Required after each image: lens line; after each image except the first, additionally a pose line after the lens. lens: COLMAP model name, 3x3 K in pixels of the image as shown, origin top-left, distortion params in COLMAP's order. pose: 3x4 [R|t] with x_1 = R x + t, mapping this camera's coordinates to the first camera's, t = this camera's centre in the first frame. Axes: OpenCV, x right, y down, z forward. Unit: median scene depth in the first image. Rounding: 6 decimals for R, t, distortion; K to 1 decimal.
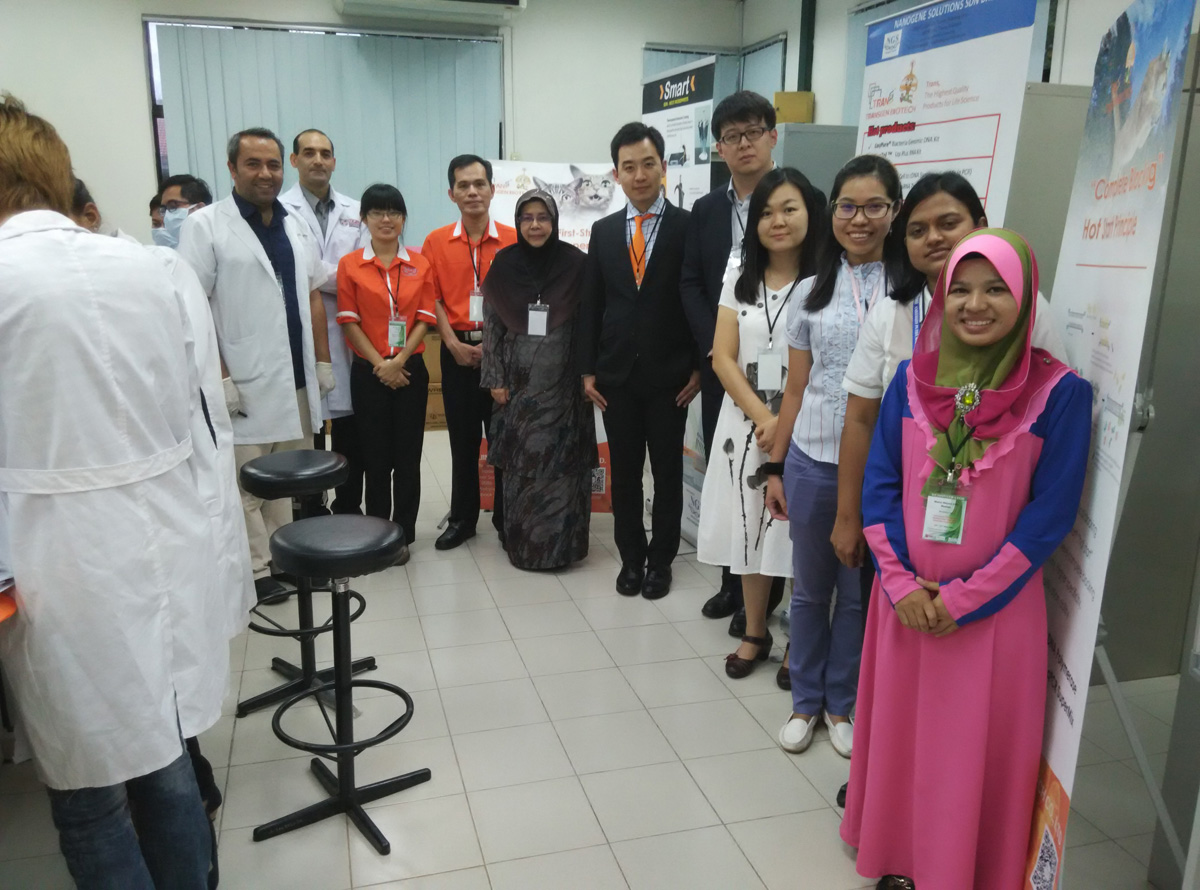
lens RADIAL K [[906.0, 0, 543.4], [0, 906.0, 440.6], [0, 0, 1]] dist [0.006918, -0.008165]
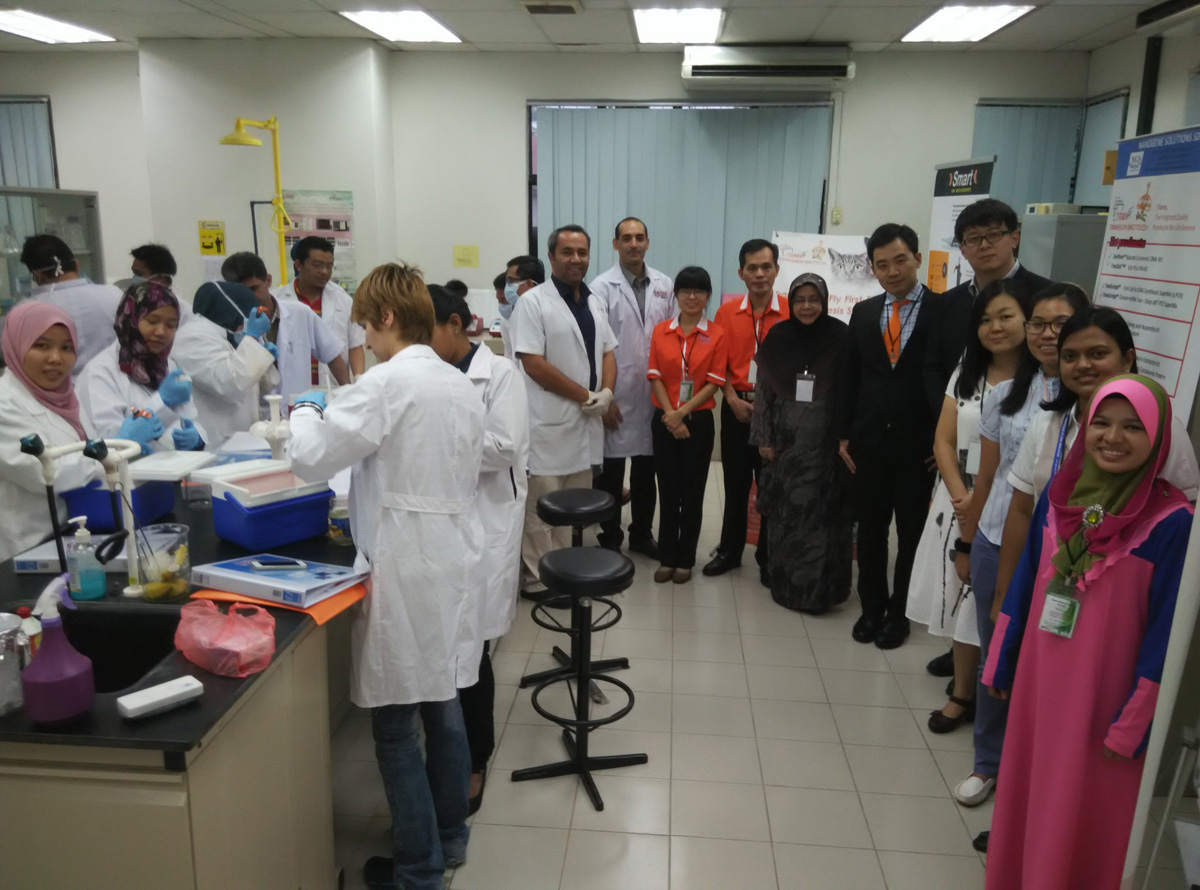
lens RADIAL K [[906.0, 0, 543.4], [0, 906.0, 440.6], [0, 0, 1]] dist [0.006918, -0.008165]
pose [[0.920281, 0.066139, -0.385628, 0.136527], [-0.072855, 0.997339, -0.002811, -0.041760], [0.384416, 0.030682, 0.922650, -0.163124]]
